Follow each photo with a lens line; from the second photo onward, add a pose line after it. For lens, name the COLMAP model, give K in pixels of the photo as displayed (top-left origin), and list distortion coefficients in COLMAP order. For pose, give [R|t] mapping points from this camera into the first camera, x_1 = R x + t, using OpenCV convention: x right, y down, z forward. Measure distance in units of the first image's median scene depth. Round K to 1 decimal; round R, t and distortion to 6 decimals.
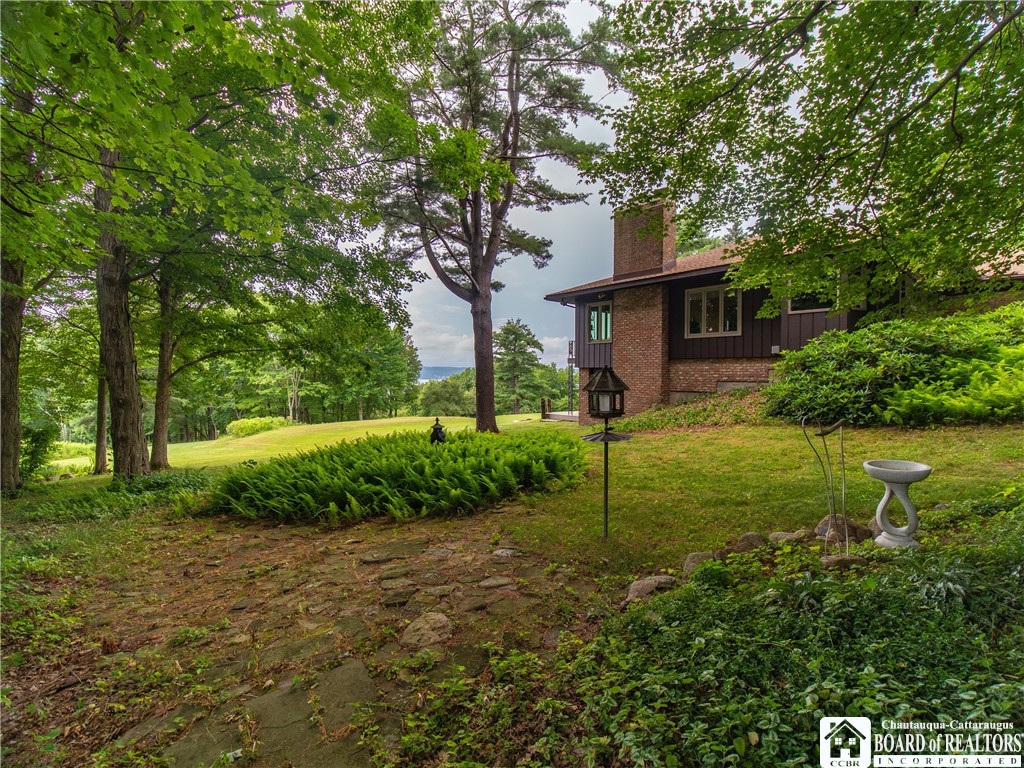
lens RADIAL K [[466.4, 0, 512.5], [0, 466.4, 381.0], [0, 0, 1]] dist [0.000145, -0.000004]
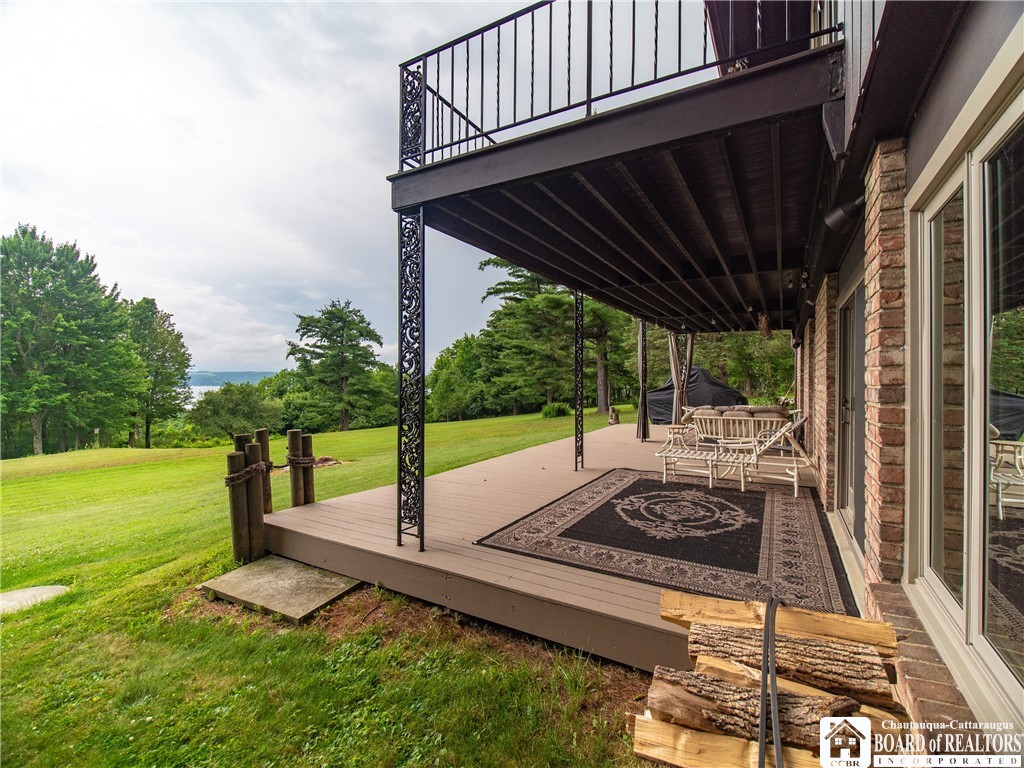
lens RADIAL K [[466.4, 0, 512.8], [0, 466.4, 384.8], [0, 0, 1]] dist [0.000145, -0.000004]
pose [[0.949481, -0.000715, 0.313825, 0.029662], [0.002001, 0.999991, -0.003773, 0.003983], [-0.313819, 0.004211, 0.949473, 0.216245]]
